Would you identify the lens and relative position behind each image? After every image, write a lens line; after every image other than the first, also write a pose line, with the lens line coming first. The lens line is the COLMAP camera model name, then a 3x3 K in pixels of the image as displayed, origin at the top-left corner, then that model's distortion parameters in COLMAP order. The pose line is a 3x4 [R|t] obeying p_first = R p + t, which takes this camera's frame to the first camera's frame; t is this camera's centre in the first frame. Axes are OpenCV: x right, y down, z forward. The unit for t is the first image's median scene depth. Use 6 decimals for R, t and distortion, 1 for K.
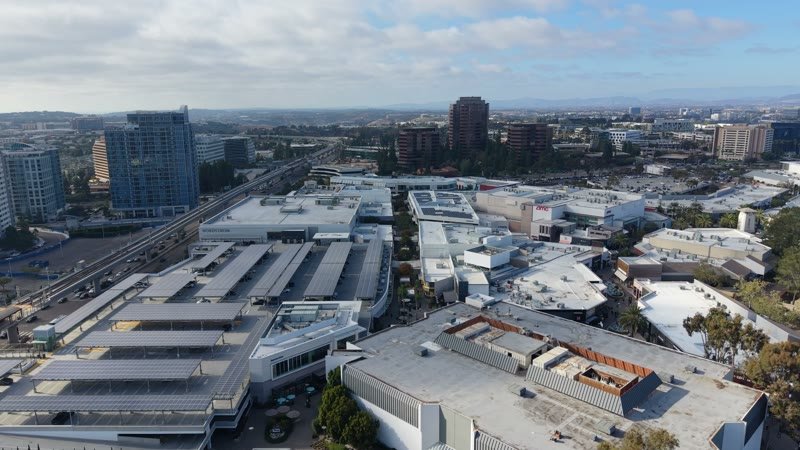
lens RADIAL K [[572.3, 0, 400.0], [0, 572.3, 225.0], [0, 0, 1]] dist [0.039063, -0.065247]
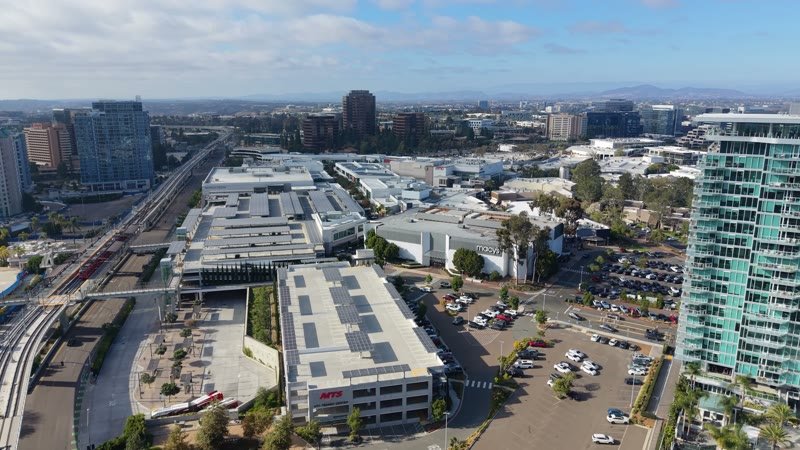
lens RADIAL K [[572.3, 0, 400.0], [0, 572.3, 225.0], [0, 0, 1]] dist [0.039063, -0.065247]
pose [[0.970685, -0.045469, 0.236015, -0.149393], [0.042352, 0.998936, 0.018263, 0.062549], [-0.236595, -0.007732, 0.971578, -0.298509]]
